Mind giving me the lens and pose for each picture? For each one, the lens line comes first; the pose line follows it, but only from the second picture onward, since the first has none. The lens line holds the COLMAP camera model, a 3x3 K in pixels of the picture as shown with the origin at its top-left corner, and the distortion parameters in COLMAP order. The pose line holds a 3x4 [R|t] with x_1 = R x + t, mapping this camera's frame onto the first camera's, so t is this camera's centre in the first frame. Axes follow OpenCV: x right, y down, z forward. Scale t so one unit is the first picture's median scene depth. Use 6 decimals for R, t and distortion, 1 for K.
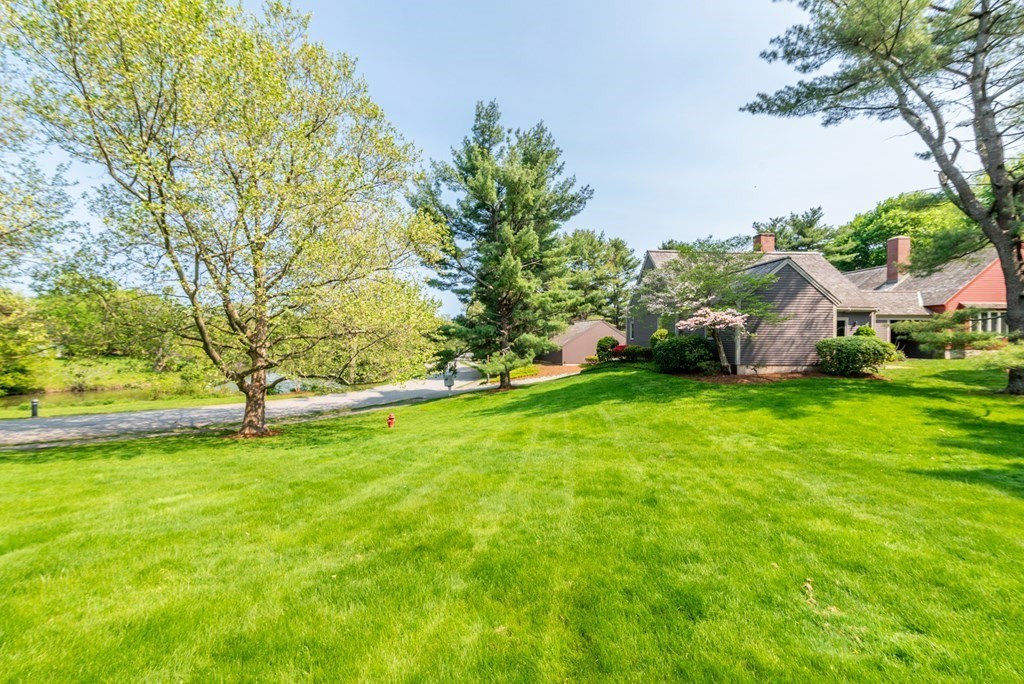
lens RADIAL K [[461.6, 0, 513.7], [0, 461.6, 343.8], [0, 0, 1]] dist [0.003097, 0.000720]
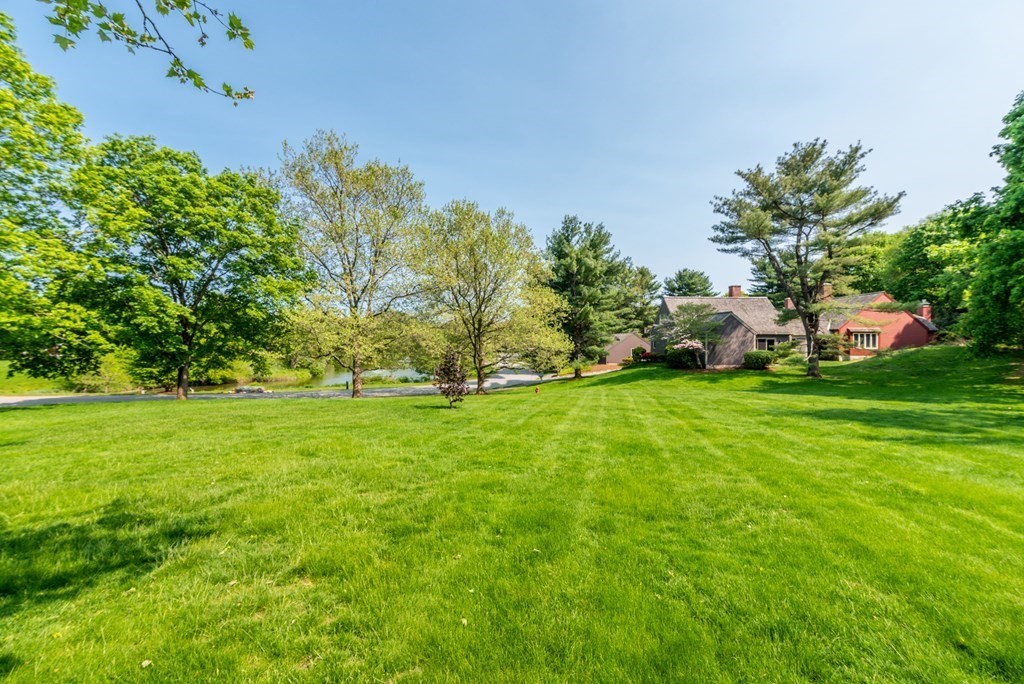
lens RADIAL K [[461.6, 0, 513.7], [0, 461.6, 343.8], [0, 0, 1]] dist [0.003097, 0.000720]
pose [[0.998914, -0.000635, -0.046581, -0.184930], [0.000694, 0.999999, 0.001248, -0.031814], [0.046581, -0.001279, 0.998914, -0.735460]]
